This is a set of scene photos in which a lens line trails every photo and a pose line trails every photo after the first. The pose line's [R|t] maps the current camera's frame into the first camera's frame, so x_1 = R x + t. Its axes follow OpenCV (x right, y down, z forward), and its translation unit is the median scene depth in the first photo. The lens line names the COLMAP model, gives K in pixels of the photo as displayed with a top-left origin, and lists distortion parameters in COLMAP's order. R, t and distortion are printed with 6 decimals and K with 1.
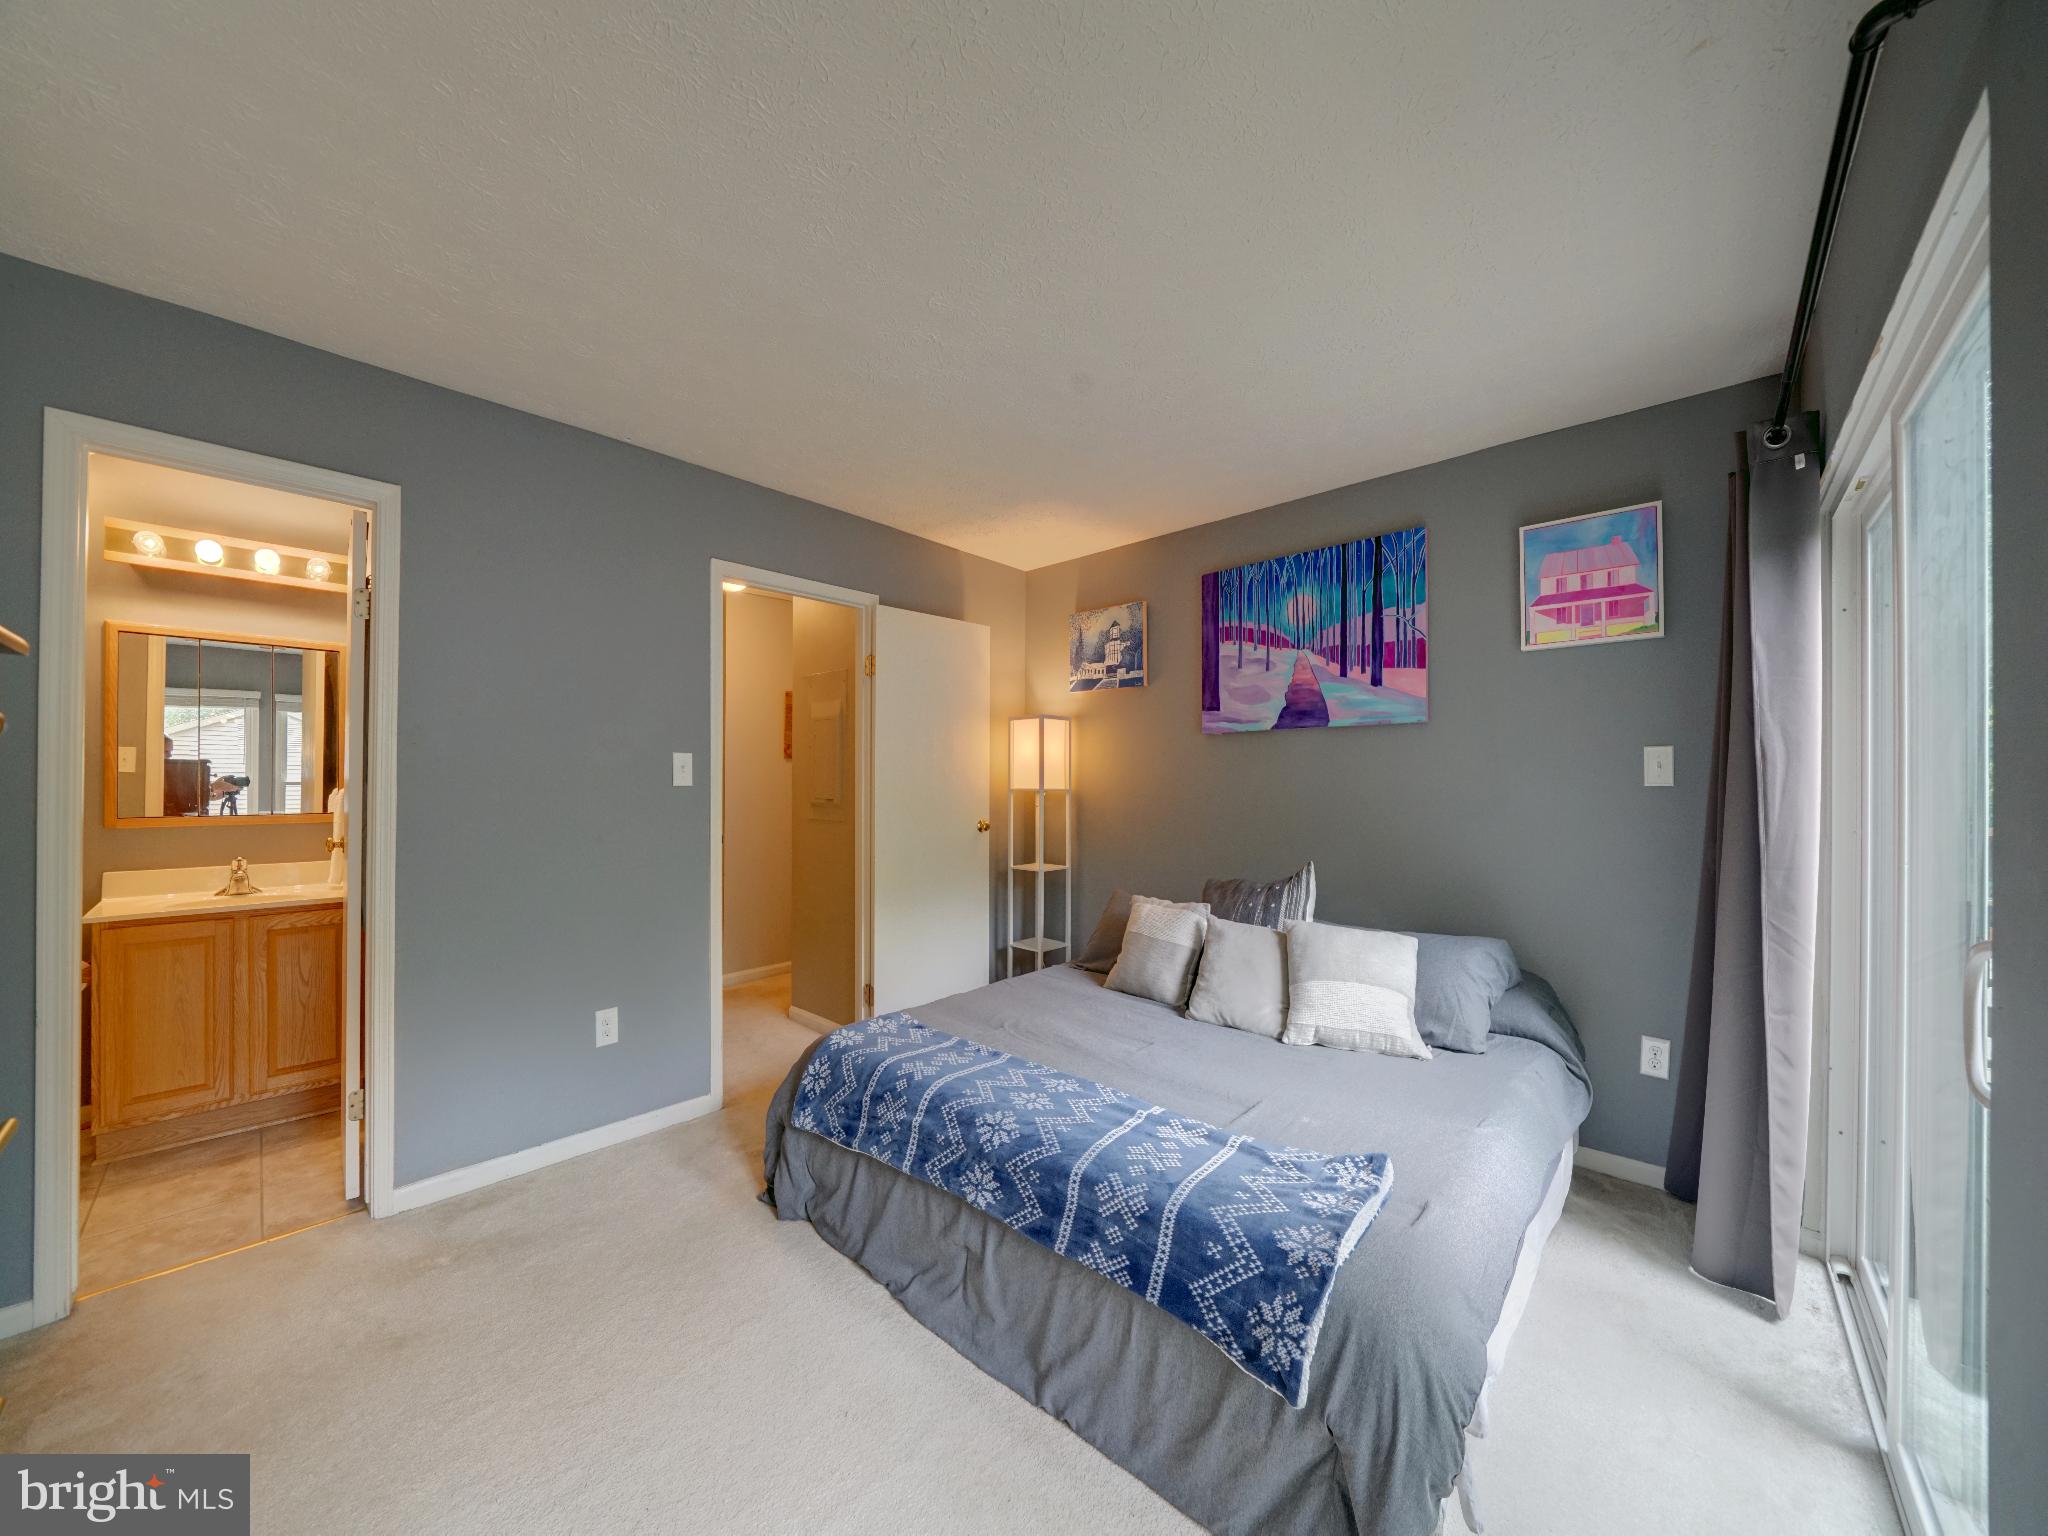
lens RADIAL K [[723.2, 0, 1005.1], [0, 723.2, 777.2], [0, 0, 1]] dist [-0.015587, 0.000047]
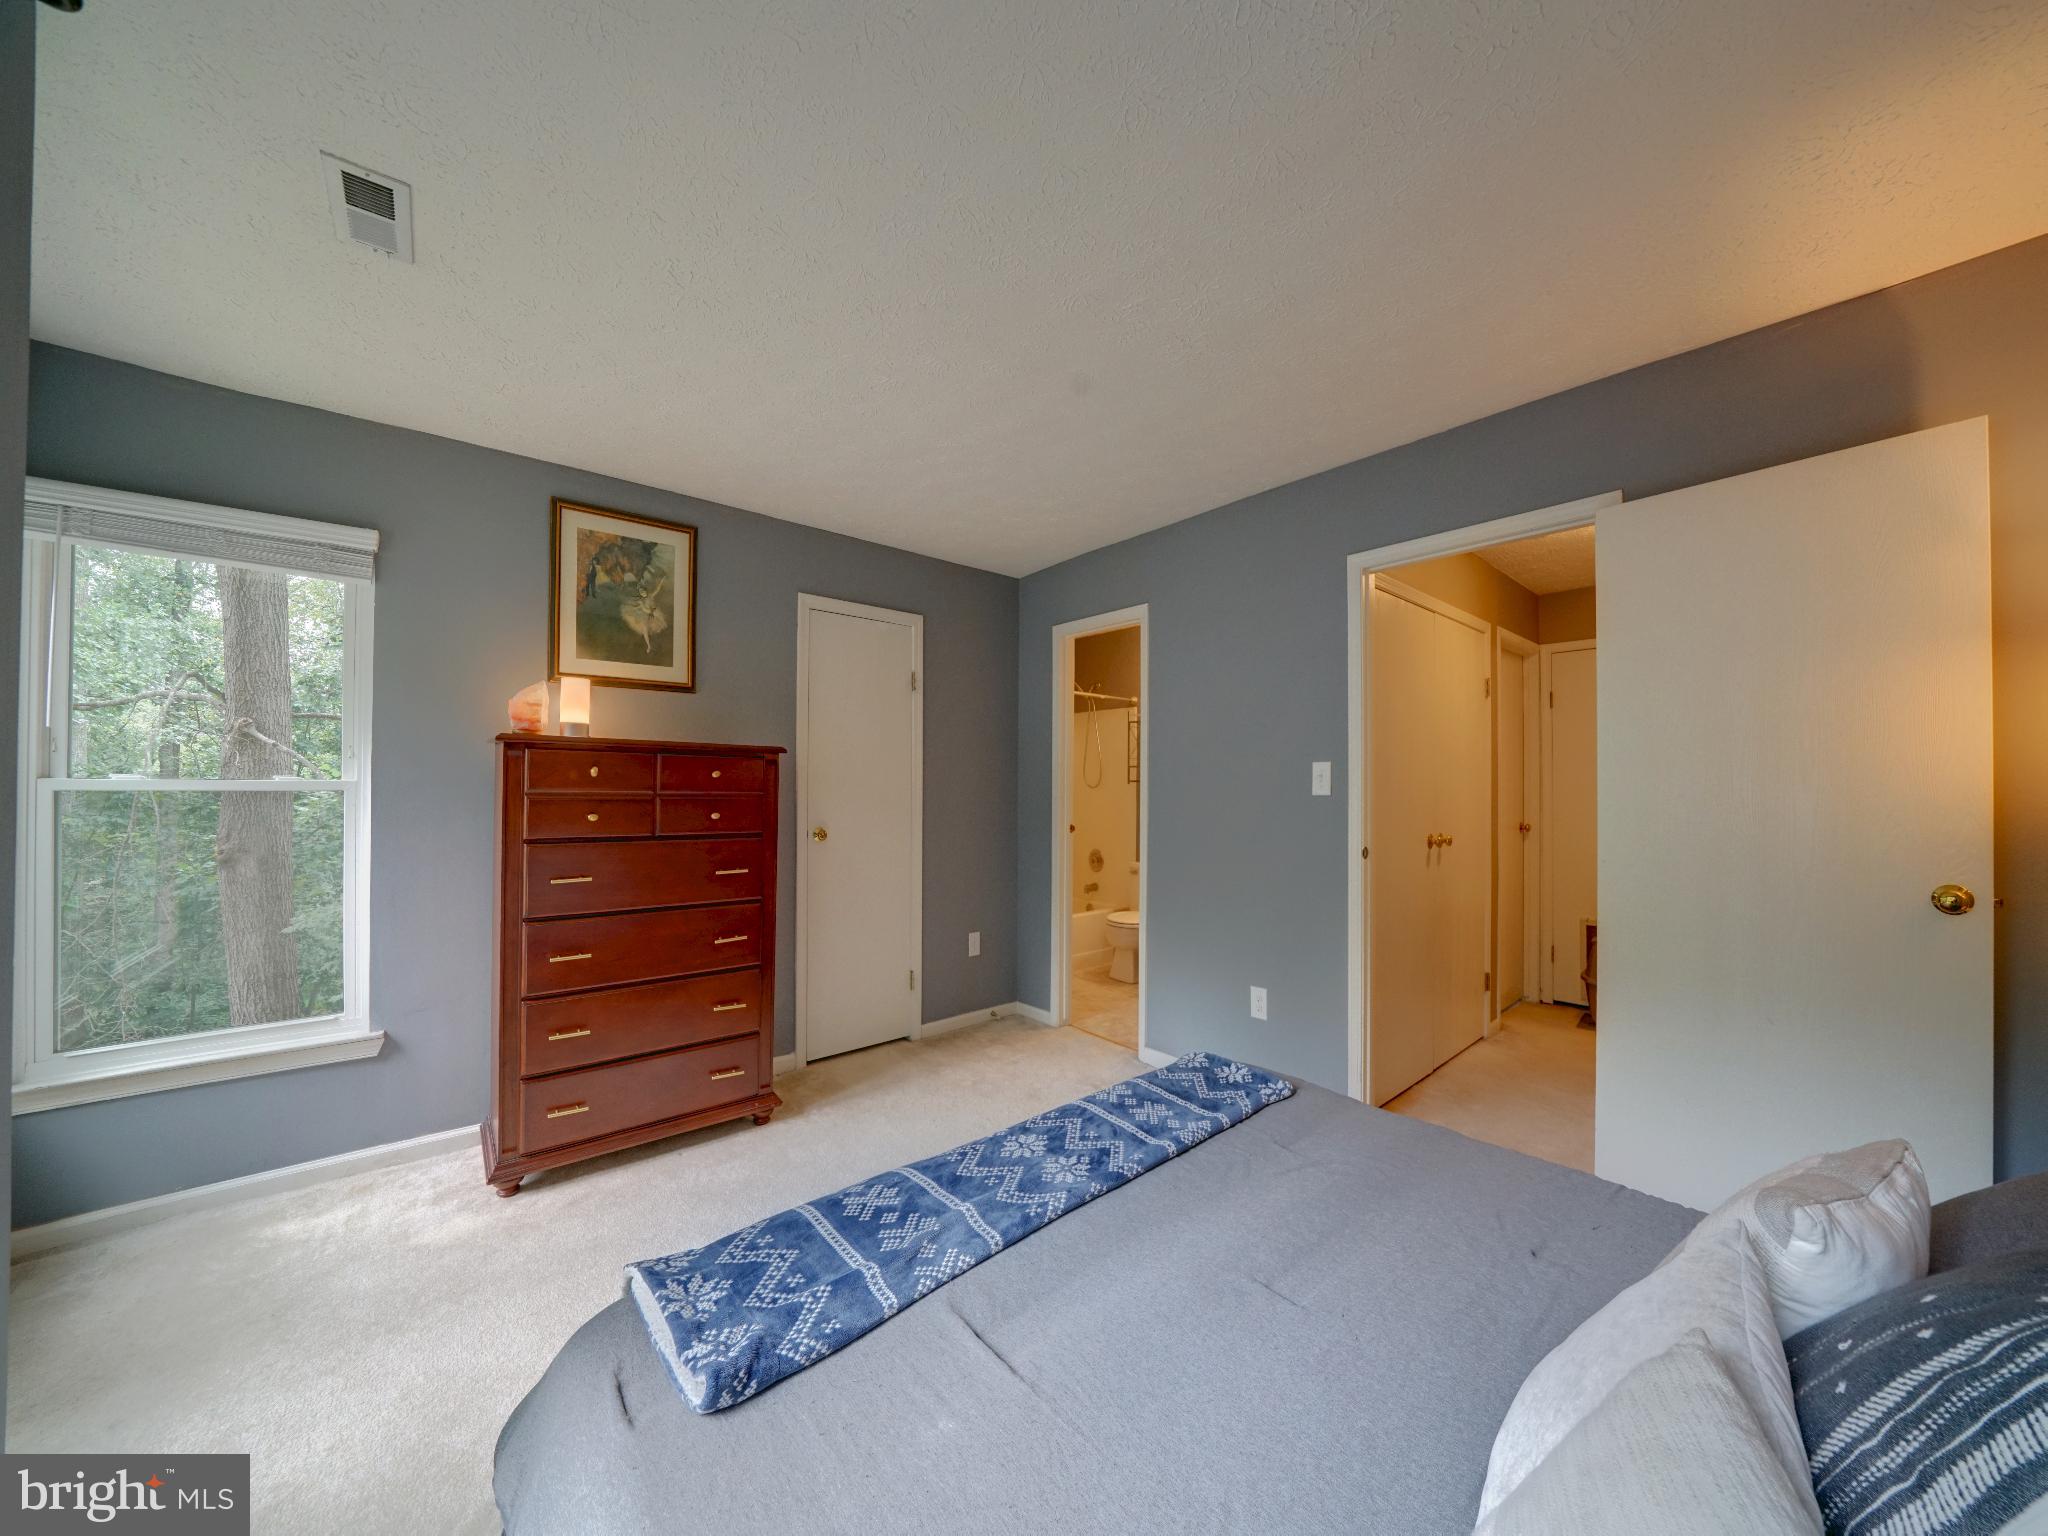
lens RADIAL K [[708.8, 0, 1014.3], [0, 708.8, 776.4], [0, 0, 1]] dist [-0.023420, 0.001976]
pose [[-0.110953, -0.017480, -0.993672, 0.631625], [-0.000141, 0.999846, -0.017573, 0.004013], [0.993826, -0.001810, -0.110938, 0.750666]]
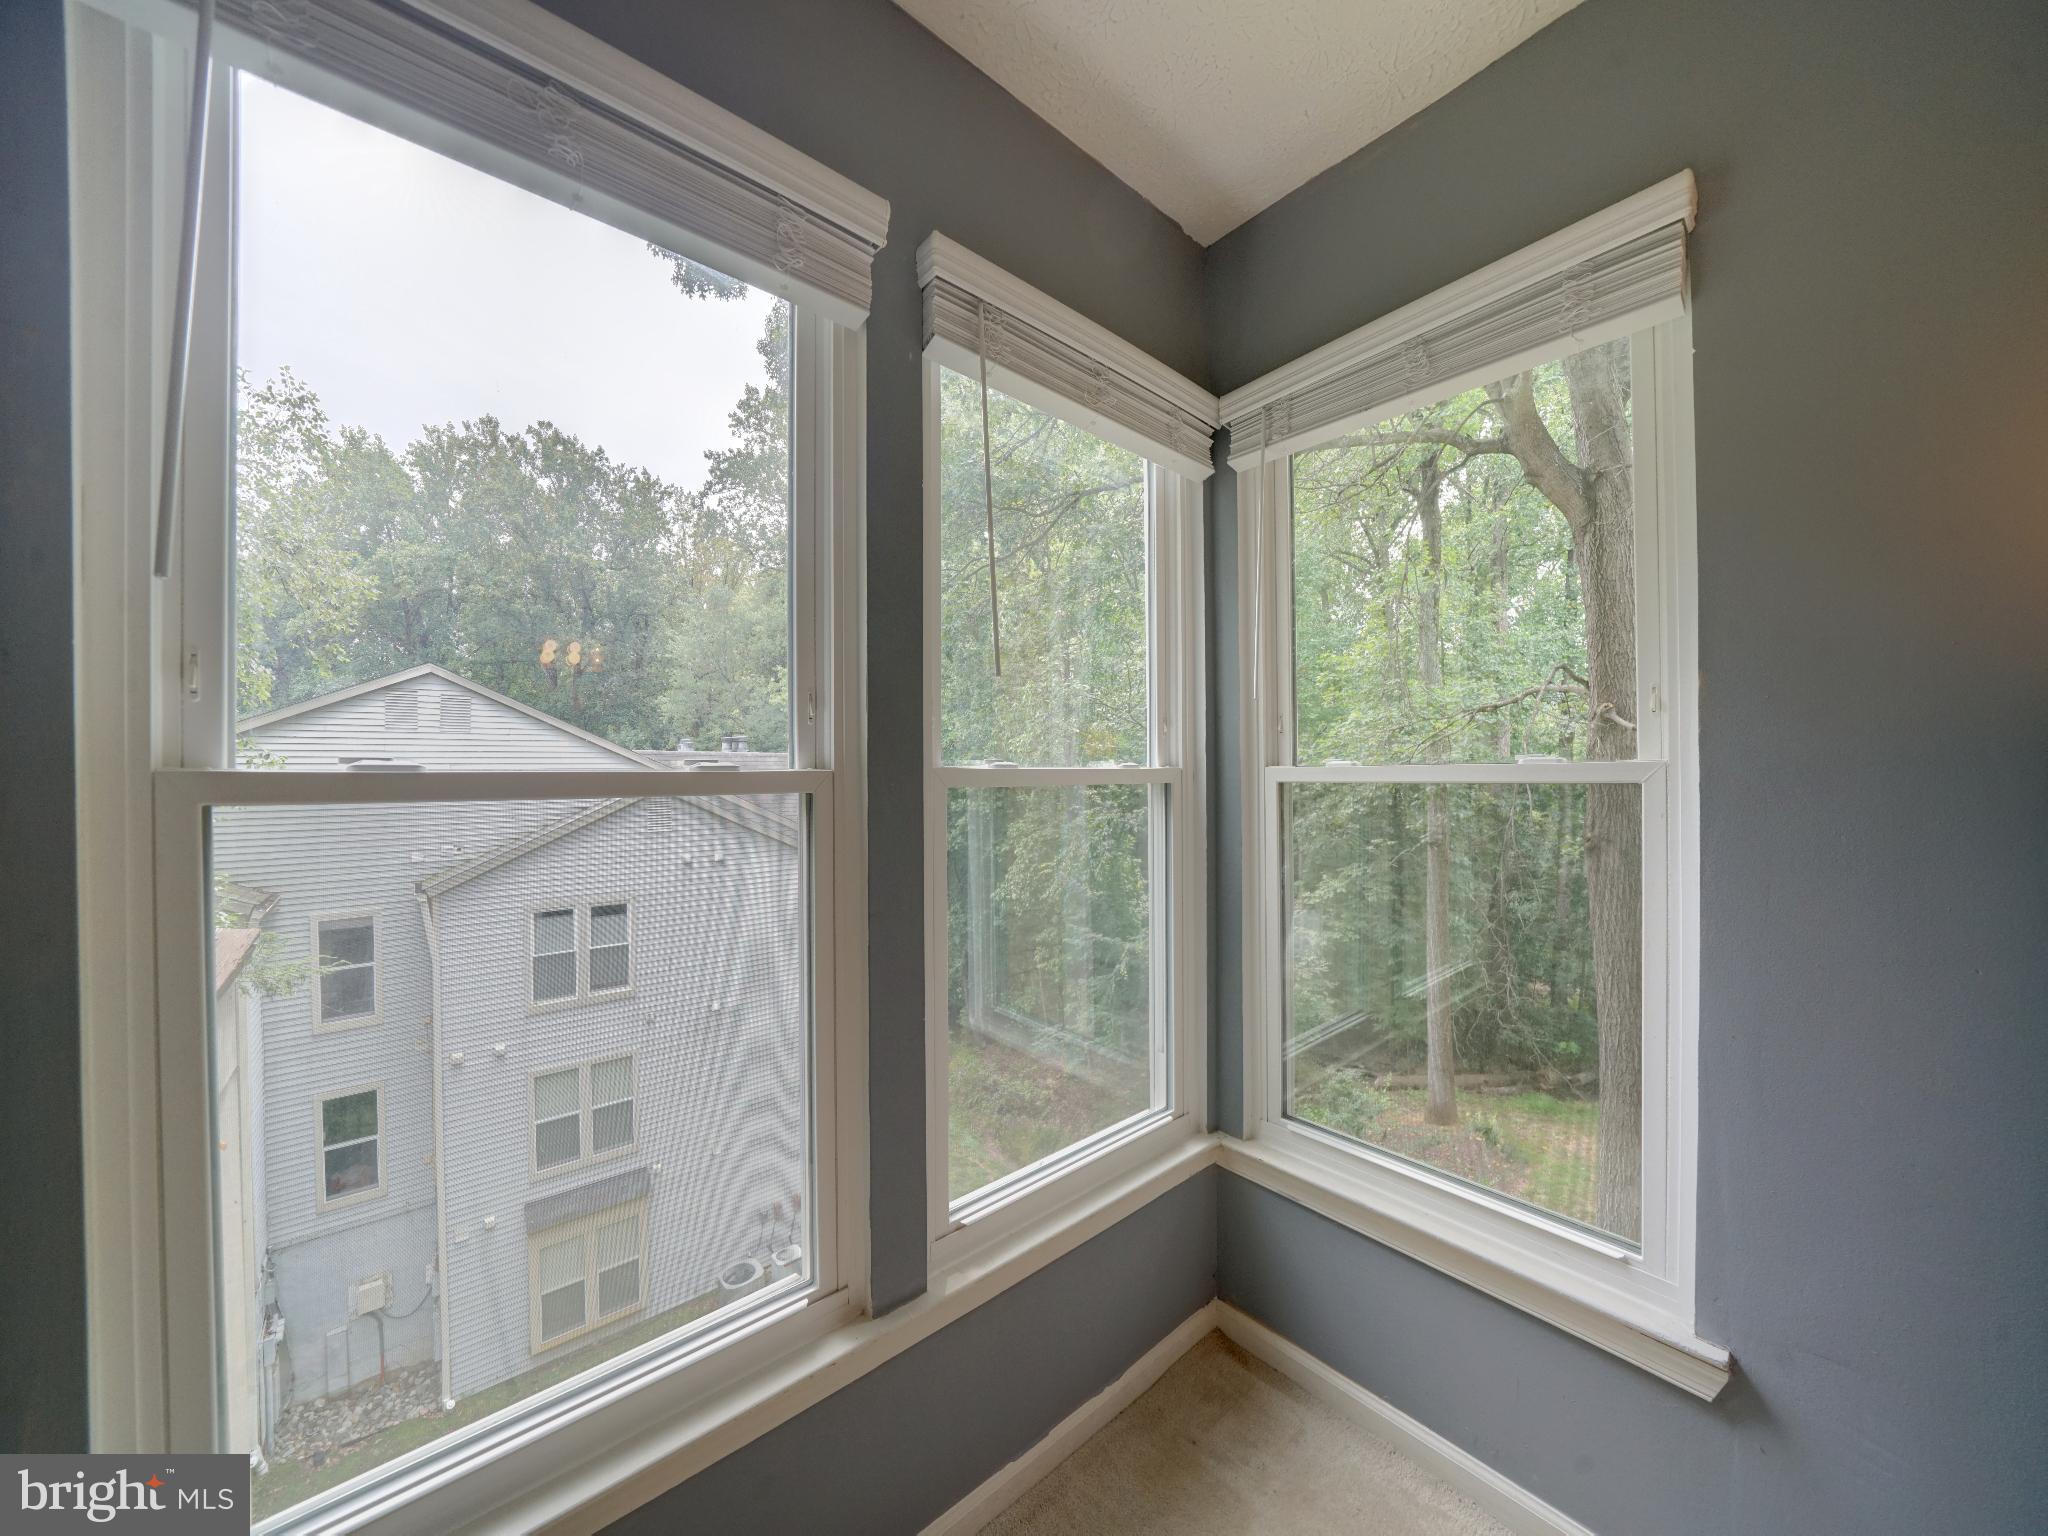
lens RADIAL K [[708.8, 0, 1014.3], [0, 708.8, 776.4], [0, 0, 1]] dist [-0.023420, 0.001976]
pose [[-0.994396, 0.004176, 0.105640, 0.163665], [0.003970, 0.999990, -0.002158, 0.002207], [-0.105648, -0.001727, -0.994402, 0.243404]]
